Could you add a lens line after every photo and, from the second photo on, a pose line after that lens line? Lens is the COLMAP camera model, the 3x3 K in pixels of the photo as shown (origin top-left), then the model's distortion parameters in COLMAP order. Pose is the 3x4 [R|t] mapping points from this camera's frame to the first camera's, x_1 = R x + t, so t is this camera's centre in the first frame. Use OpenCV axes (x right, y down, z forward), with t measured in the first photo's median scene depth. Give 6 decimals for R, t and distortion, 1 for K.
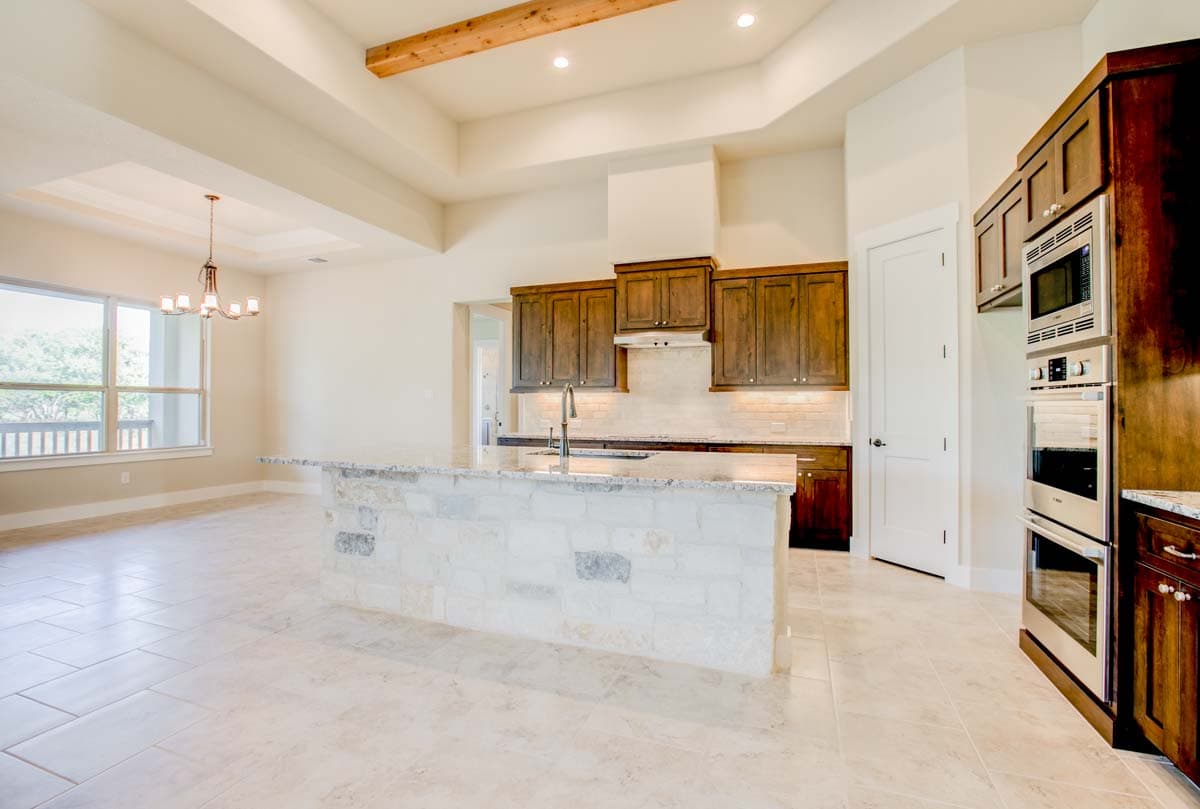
lens RADIAL K [[551.0, 0, 583.4], [0, 551.0, 402.0], [0, 0, 1]] dist [-0.046127, 0.010137]
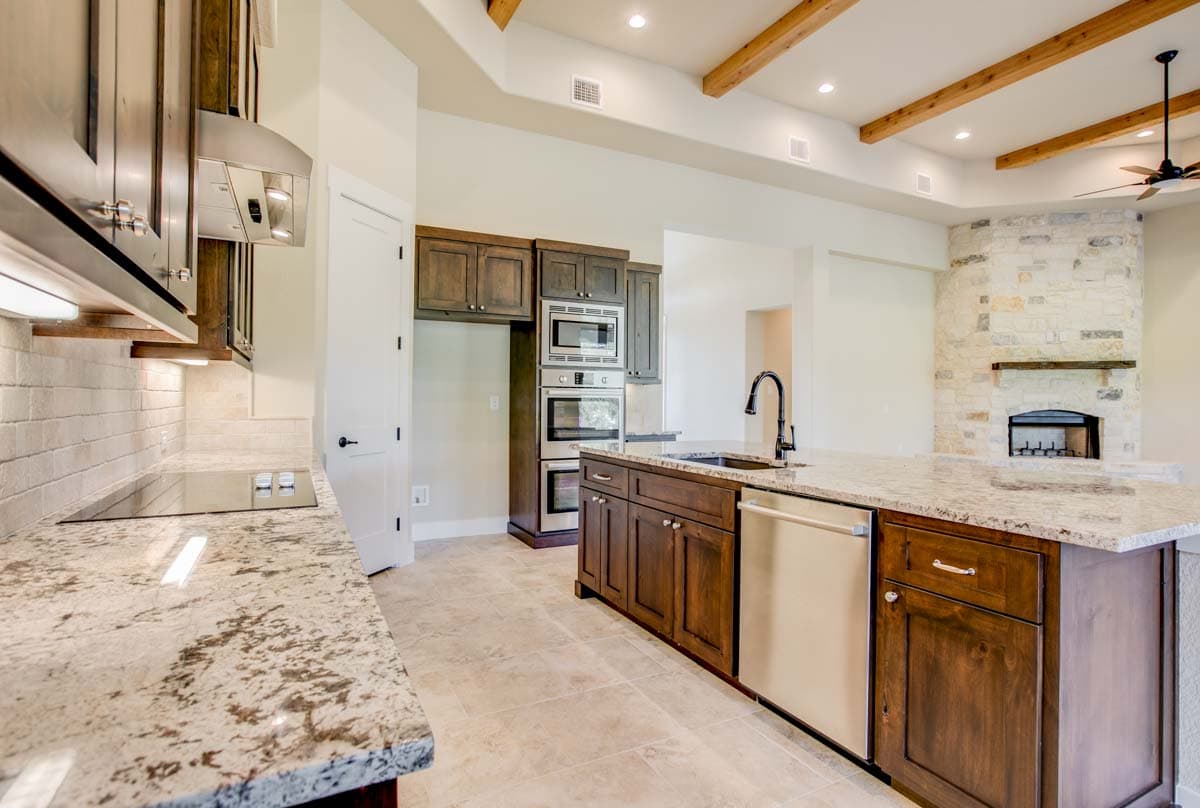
lens RADIAL K [[610.8, 0, 597.0], [0, 610.8, 399.2], [0, 0, 1]] dist [-0.013299, 0.007385]
pose [[-0.746282, -0.009379, 0.665564, -0.298242], [-0.012560, 0.999921, 0.000007, 0.006376], [-0.665511, -0.008354, -0.746341, 1.268328]]
